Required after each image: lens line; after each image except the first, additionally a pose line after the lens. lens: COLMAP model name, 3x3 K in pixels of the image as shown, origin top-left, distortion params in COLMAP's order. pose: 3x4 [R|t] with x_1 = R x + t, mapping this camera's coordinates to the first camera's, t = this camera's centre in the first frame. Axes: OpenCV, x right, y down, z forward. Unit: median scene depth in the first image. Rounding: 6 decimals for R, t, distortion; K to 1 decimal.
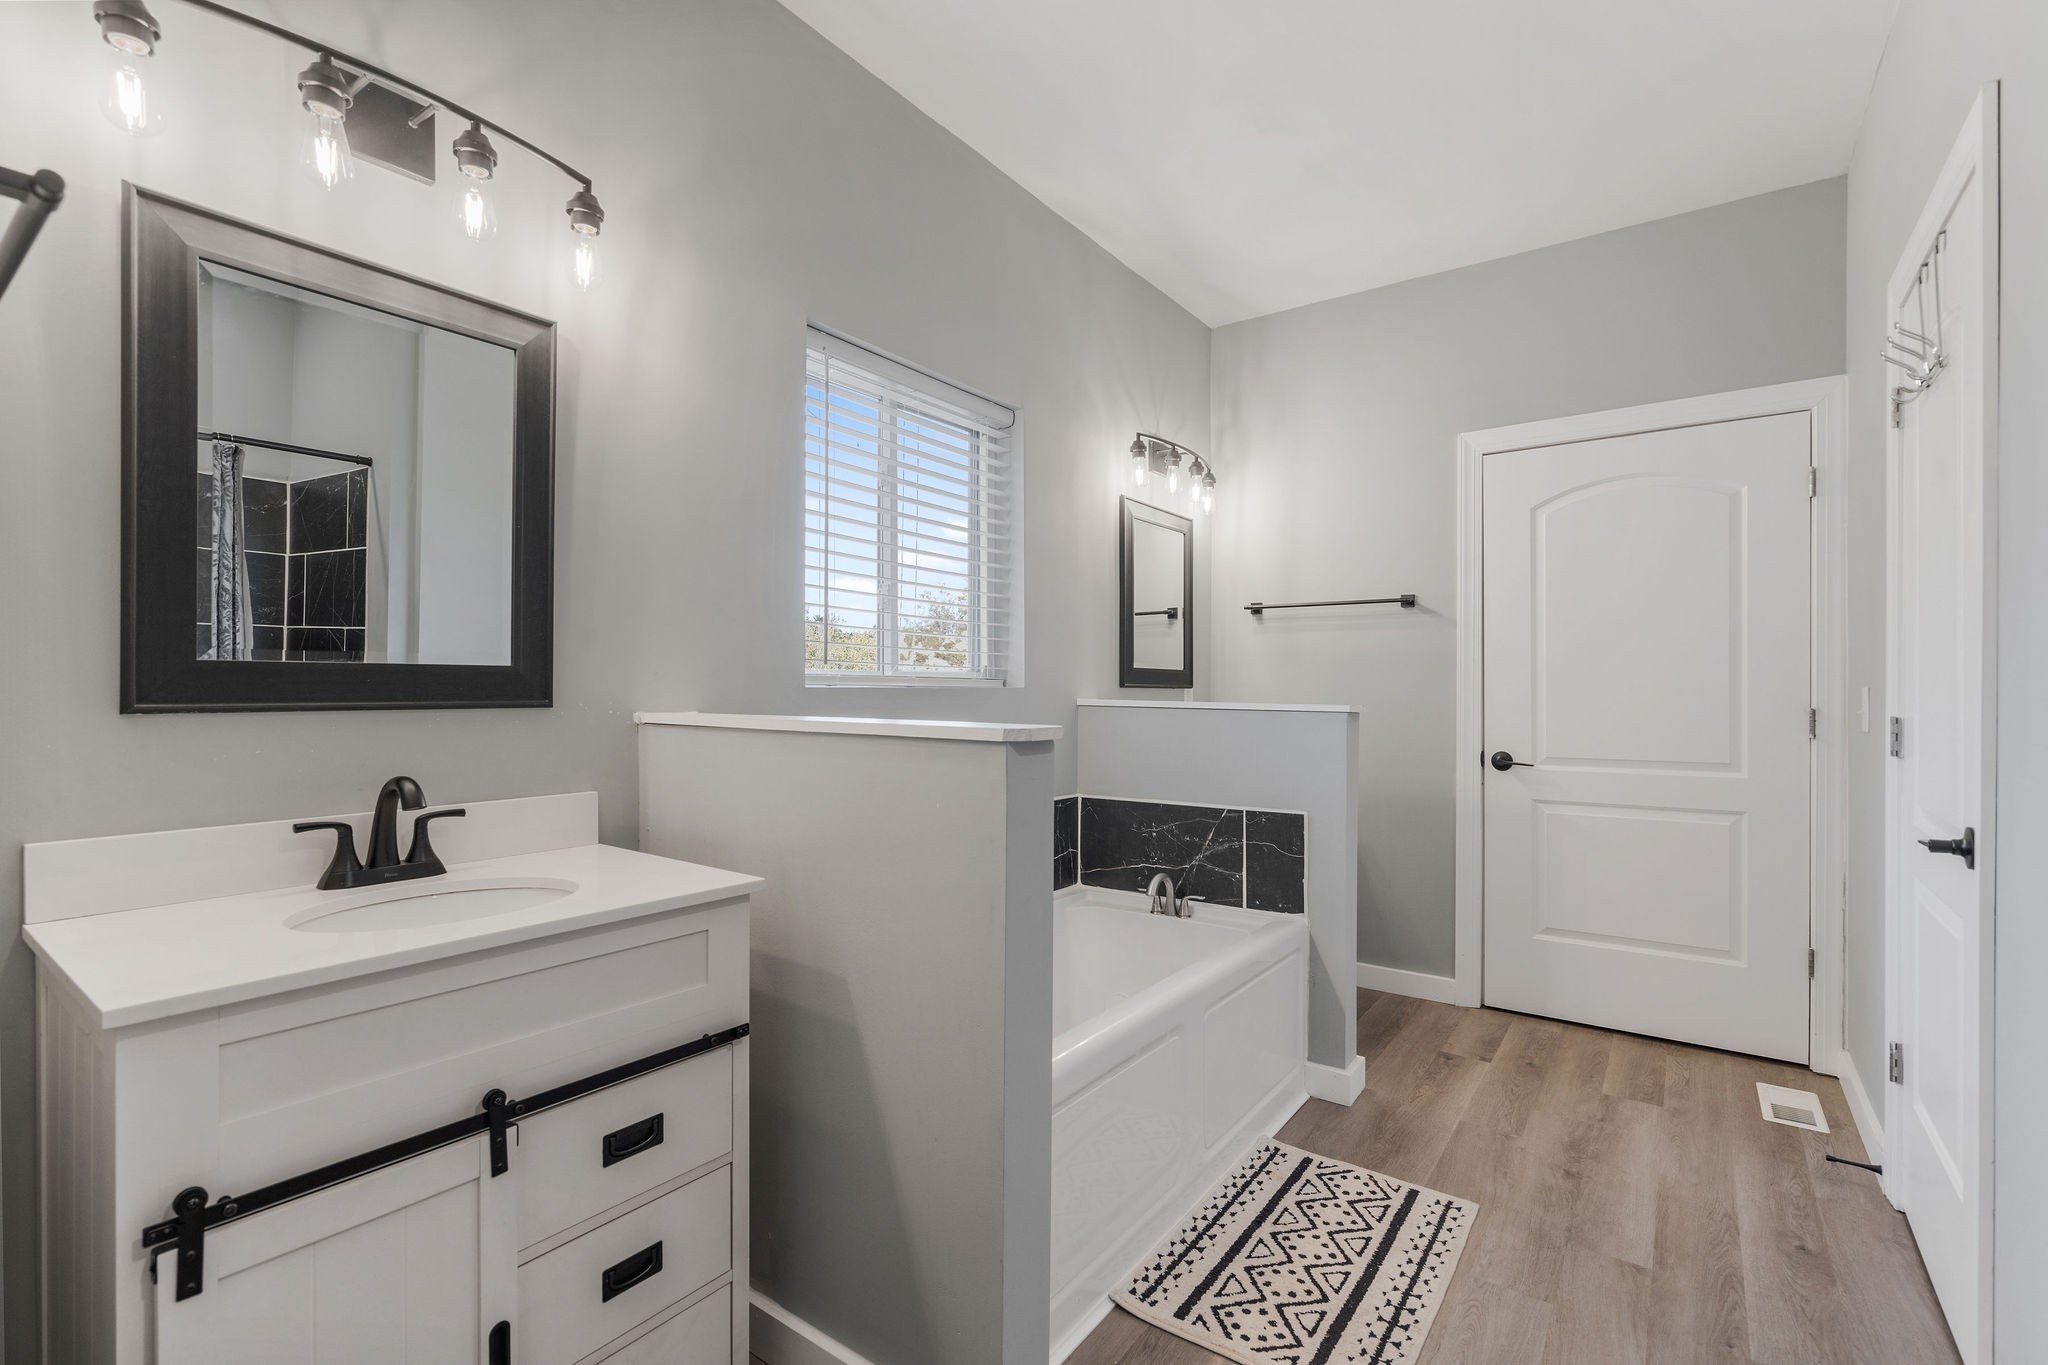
lens RADIAL K [[927.8, 0, 1018.8], [0, 927.8, 691.6], [0, 0, 1]] dist [-0.008886, 0.002742]
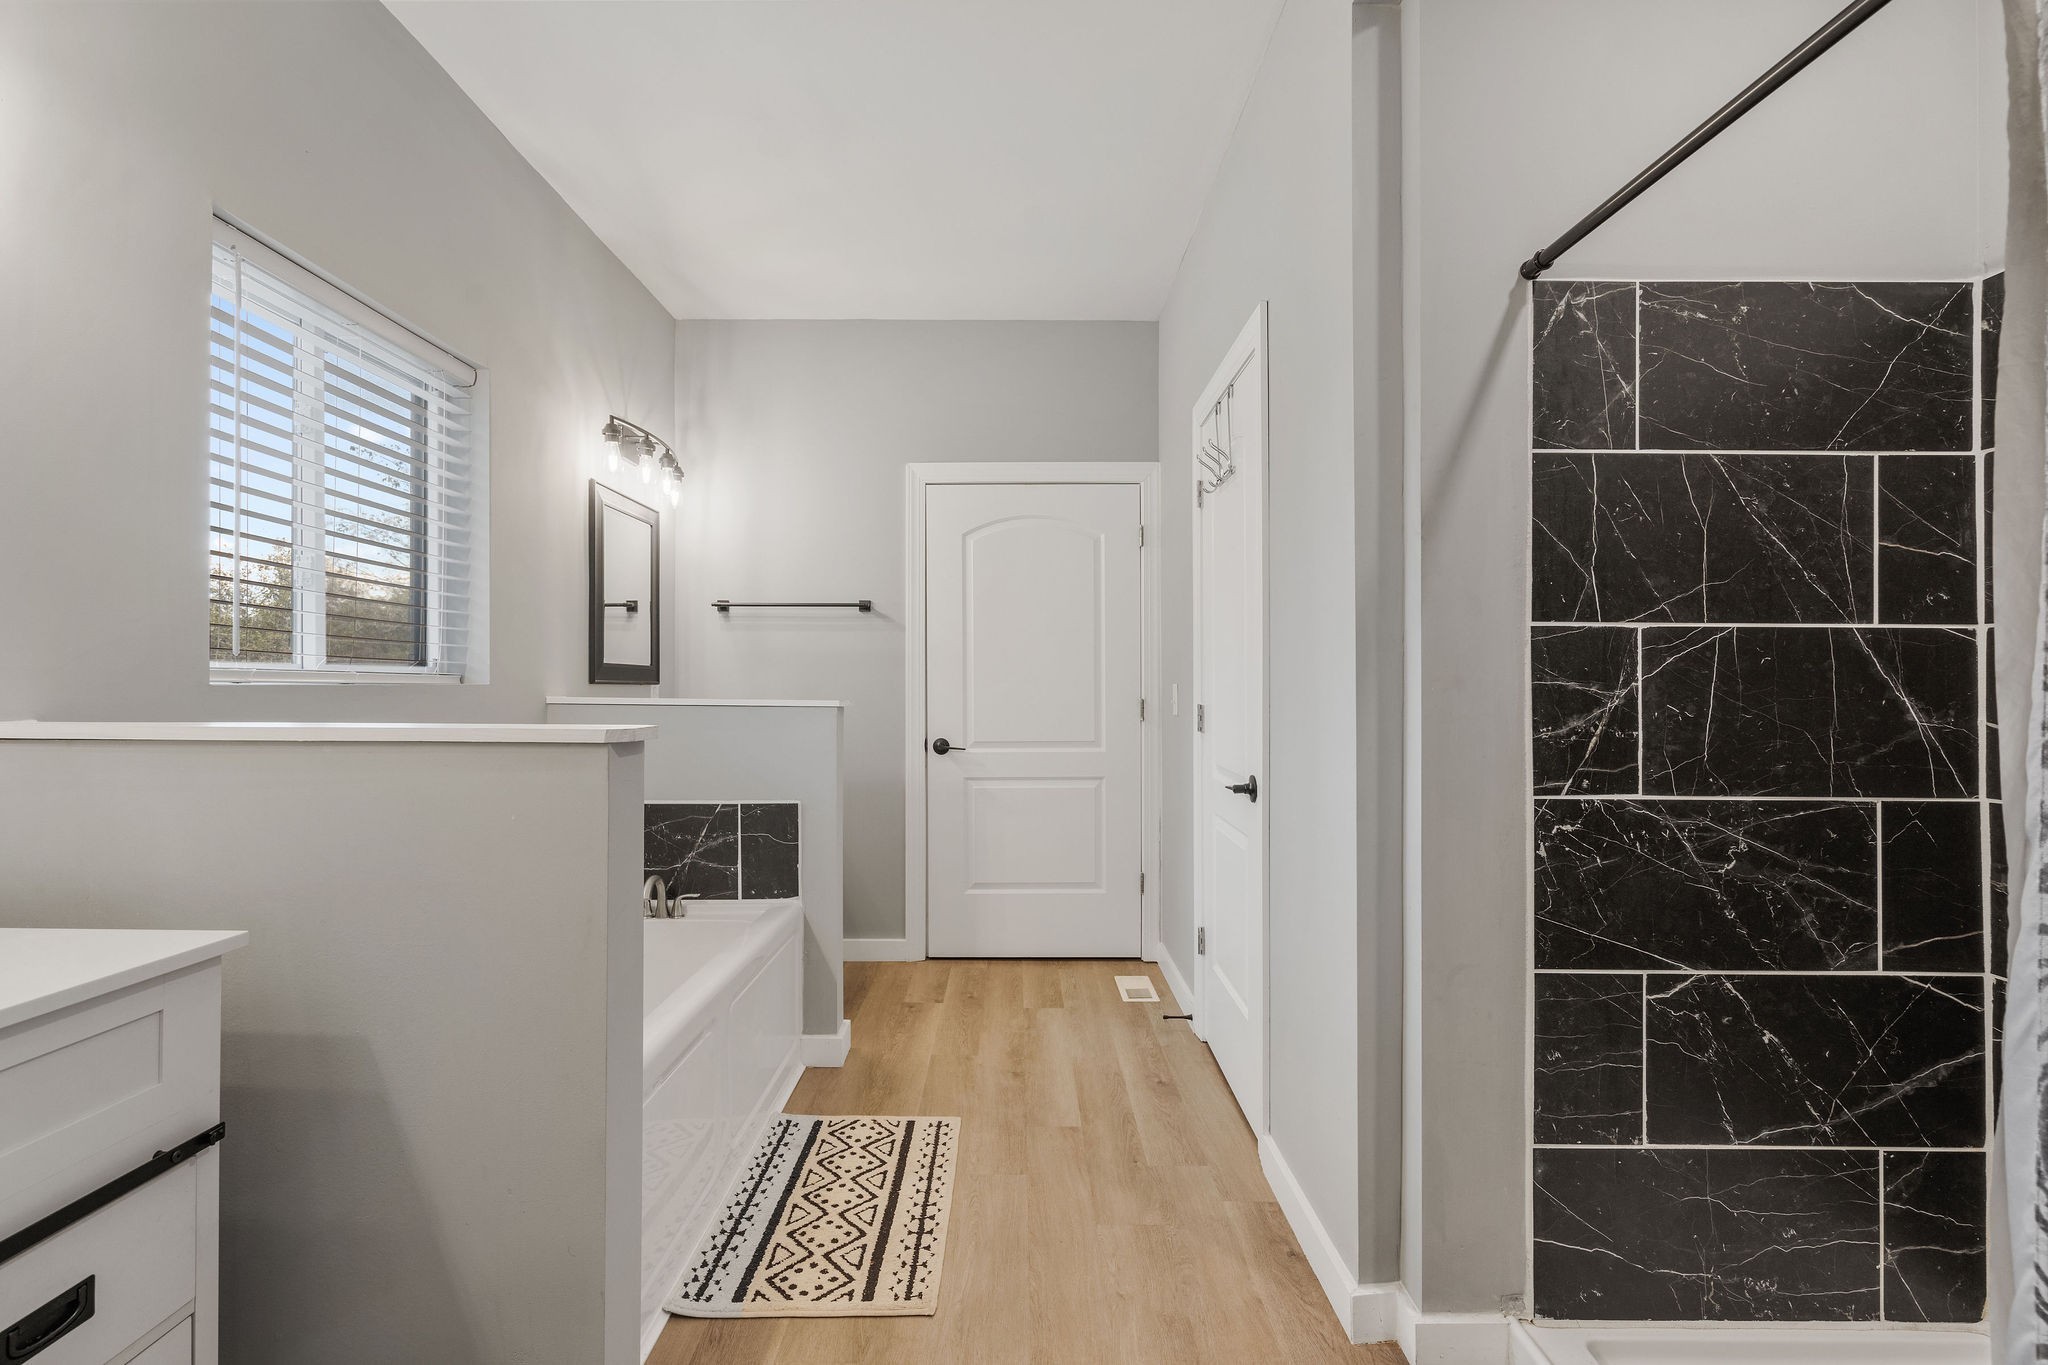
lens RADIAL K [[927.8, 0, 1020.2], [0, 927.8, 679.2], [0, 0, 1]] dist [-0.008886, 0.002742]
pose [[0.801120, 0.002422, 0.598499, -0.129586], [0.002154, 0.999974, -0.006930, -0.002485], [-0.598500, 0.006841, 0.801093, -0.007906]]
